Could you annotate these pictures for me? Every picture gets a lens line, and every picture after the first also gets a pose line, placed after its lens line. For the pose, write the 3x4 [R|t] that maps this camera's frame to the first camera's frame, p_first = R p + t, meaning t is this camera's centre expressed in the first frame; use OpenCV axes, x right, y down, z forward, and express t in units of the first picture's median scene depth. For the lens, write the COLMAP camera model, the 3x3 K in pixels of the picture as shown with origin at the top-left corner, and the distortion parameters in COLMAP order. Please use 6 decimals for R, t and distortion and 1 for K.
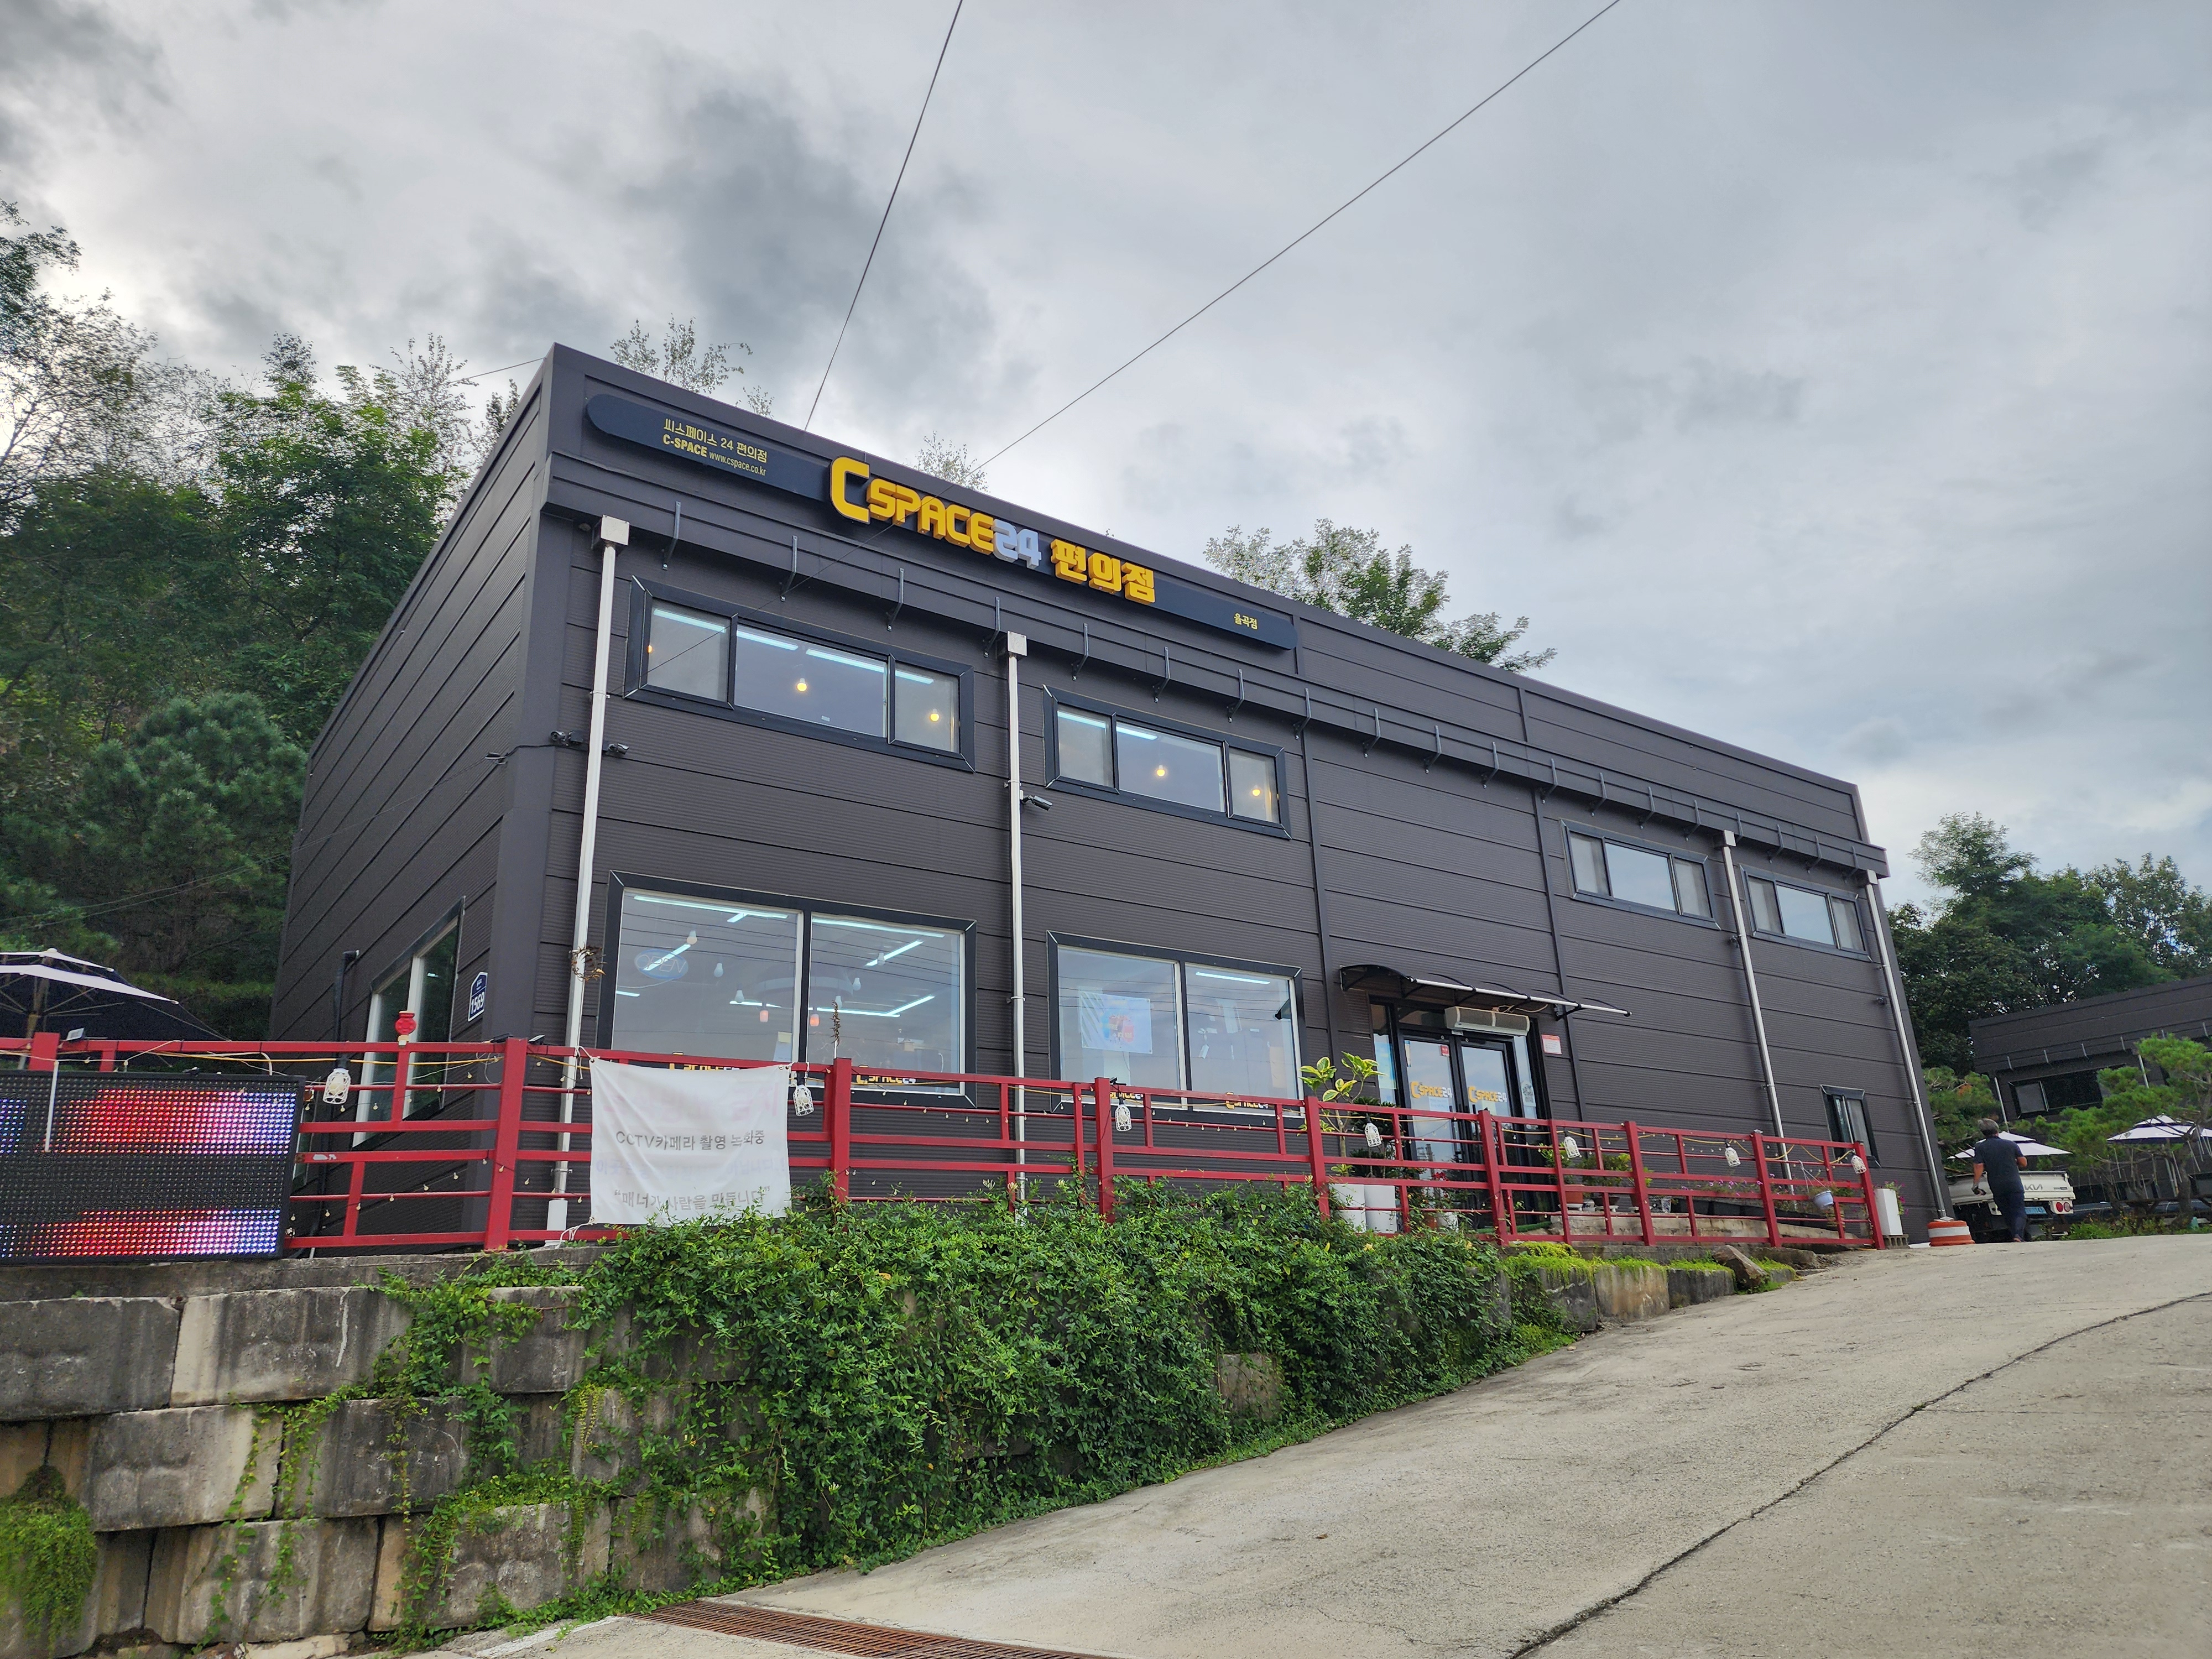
lens RADIAL K [[1463.7, 0, 1113.0], [0, 1463.7, 823.5], [0, 0, 1]] dist [0.053873, -0.053315]
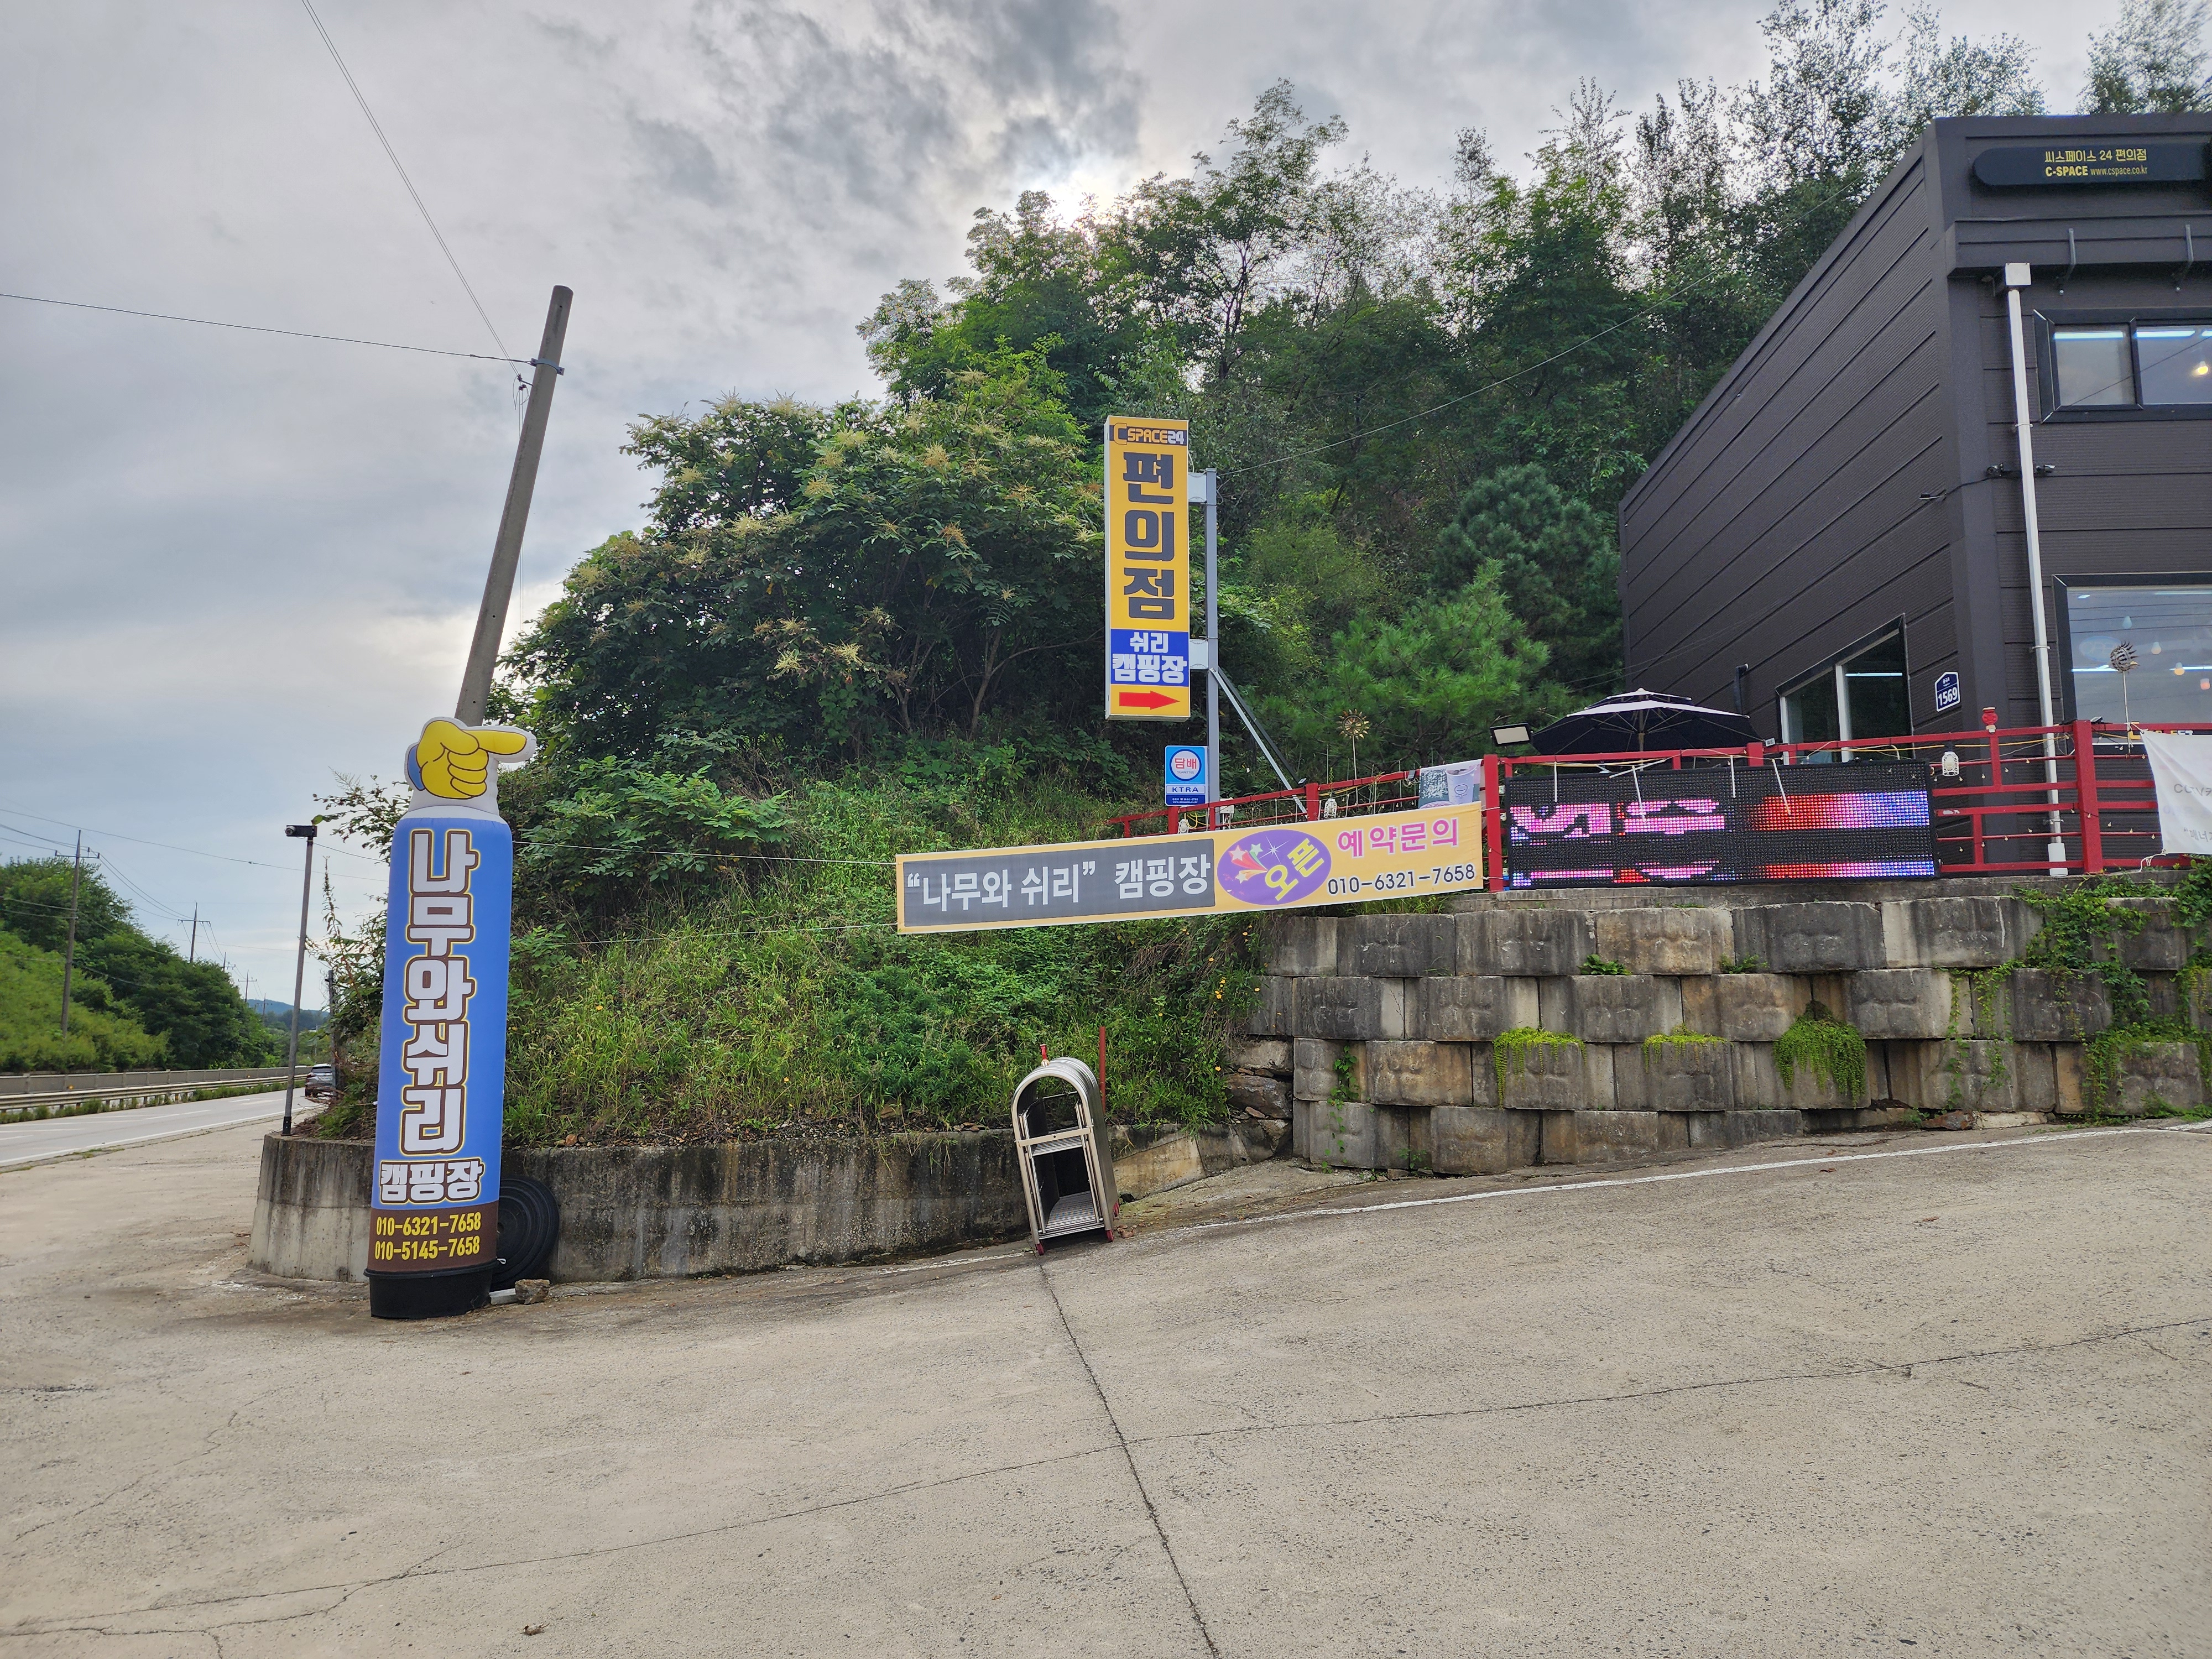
lens RADIAL K [[1463.7, 0, 1090.8], [0, 1463.7, 837.5], [0, 0, 1]] dist [0.053873, -0.053315]
pose [[0.757182, -0.036573, -0.652179, -0.241382], [0.180356, 0.971324, 0.154924, -0.135062], [0.627811, -0.234930, 0.742066, -0.648839]]
